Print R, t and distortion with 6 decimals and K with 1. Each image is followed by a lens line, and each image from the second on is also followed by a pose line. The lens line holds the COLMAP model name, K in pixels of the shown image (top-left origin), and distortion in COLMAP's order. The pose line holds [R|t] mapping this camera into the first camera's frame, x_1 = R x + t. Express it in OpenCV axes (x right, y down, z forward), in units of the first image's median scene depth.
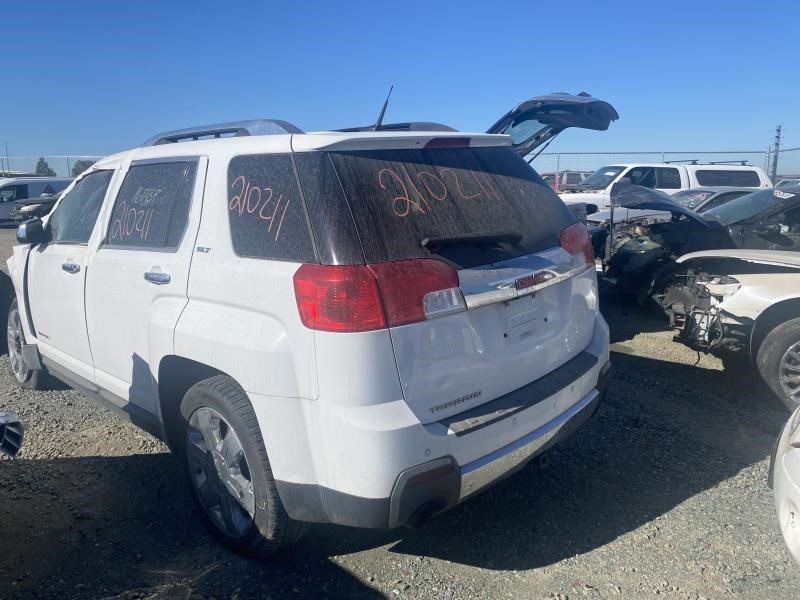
lens RADIAL K [[607.1, 0, 400.0], [0, 607.1, 300.0], [0, 0, 1]] dist [-0.005196, -0.011349]
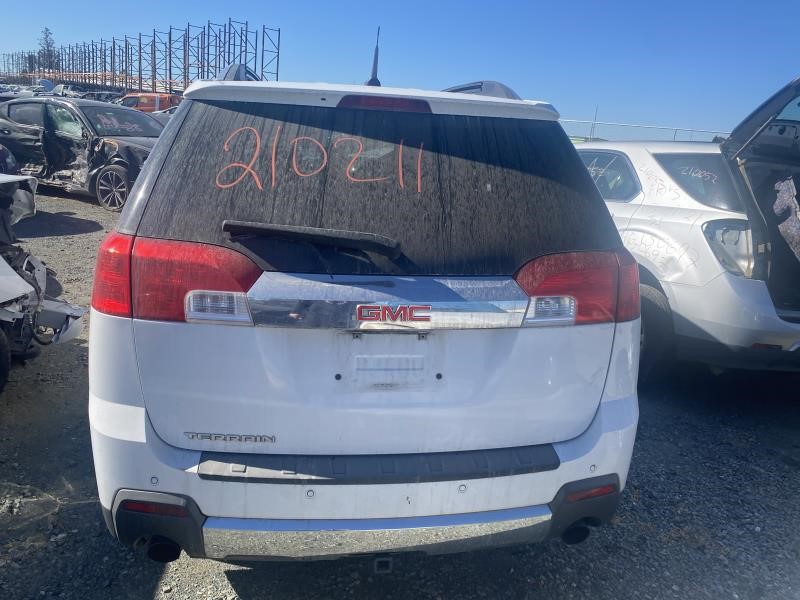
lens RADIAL K [[607.1, 0, 400.0], [0, 607.1, 300.0], [0, 0, 1]] dist [-0.005196, -0.011349]
pose [[0.801058, 0.253902, -0.542070, 0.594025], [-0.225462, 0.966871, 0.119695, -0.131523], [0.554503, 0.026334, 0.831765, 0.439859]]
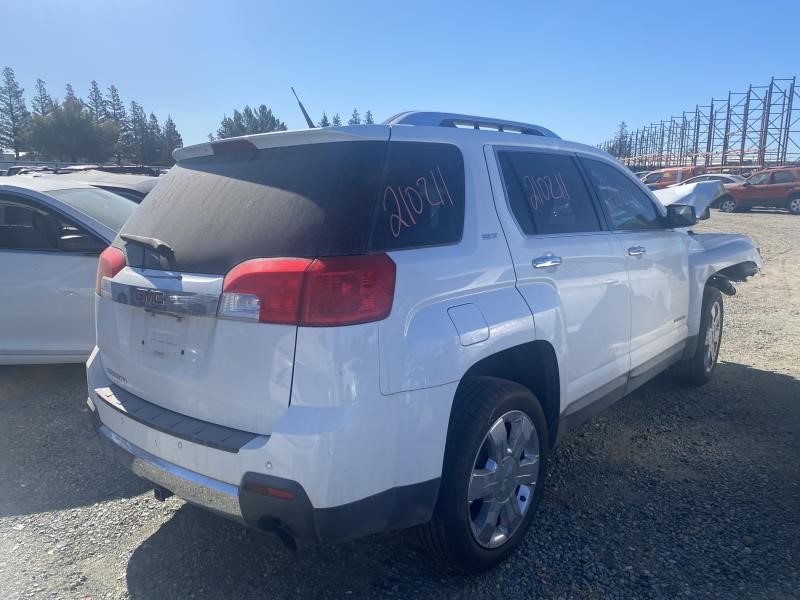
lens RADIAL K [[622.8, 0, 400.0], [0, 622.8, 300.0], [0, 0, 1]] dist [-0.000452, -0.003040]
pose [[0.074007, 0.201030, -0.976786, 1.208355], [-0.183598, 0.965476, 0.184792, -0.283230], [0.980212, 0.165660, 0.108360, 1.289119]]
